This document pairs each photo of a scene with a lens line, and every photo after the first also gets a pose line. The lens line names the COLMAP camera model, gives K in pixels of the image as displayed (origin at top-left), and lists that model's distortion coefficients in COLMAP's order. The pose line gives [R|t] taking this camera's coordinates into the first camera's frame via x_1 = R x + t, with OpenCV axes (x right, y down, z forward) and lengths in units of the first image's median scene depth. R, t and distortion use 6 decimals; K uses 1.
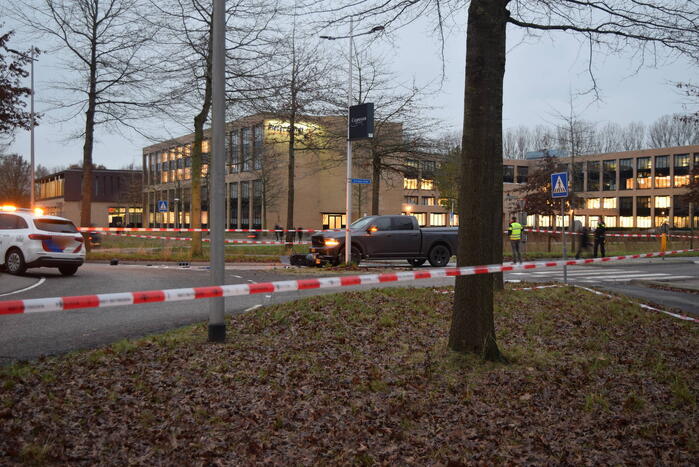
lens RADIAL K [[812.0, 0, 349.5], [0, 812.0, 233.5], [0, 0, 1]] dist [-0.053051, -0.011624]
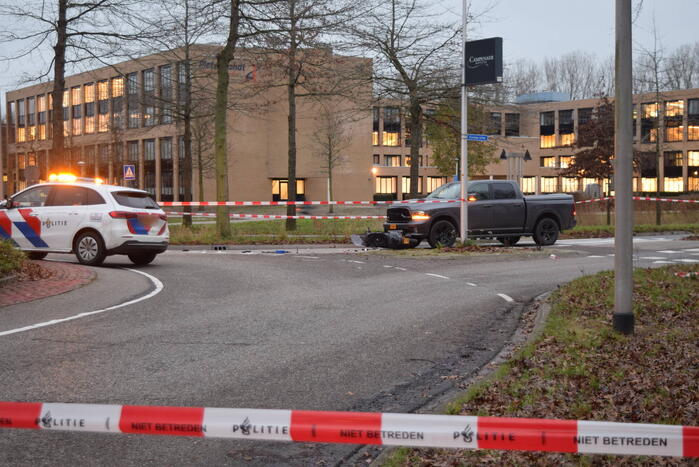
lens RADIAL K [[1085.5, 0, 349.5], [0, 1085.5, 233.5], [0, 0, 1]] dist [-0.013681, 0.016677]
pose [[0.995310, -0.017577, 0.095131, -0.148799], [0.015063, 0.999520, 0.027077, -0.001461], [-0.095561, -0.025517, 0.995096, -0.023590]]
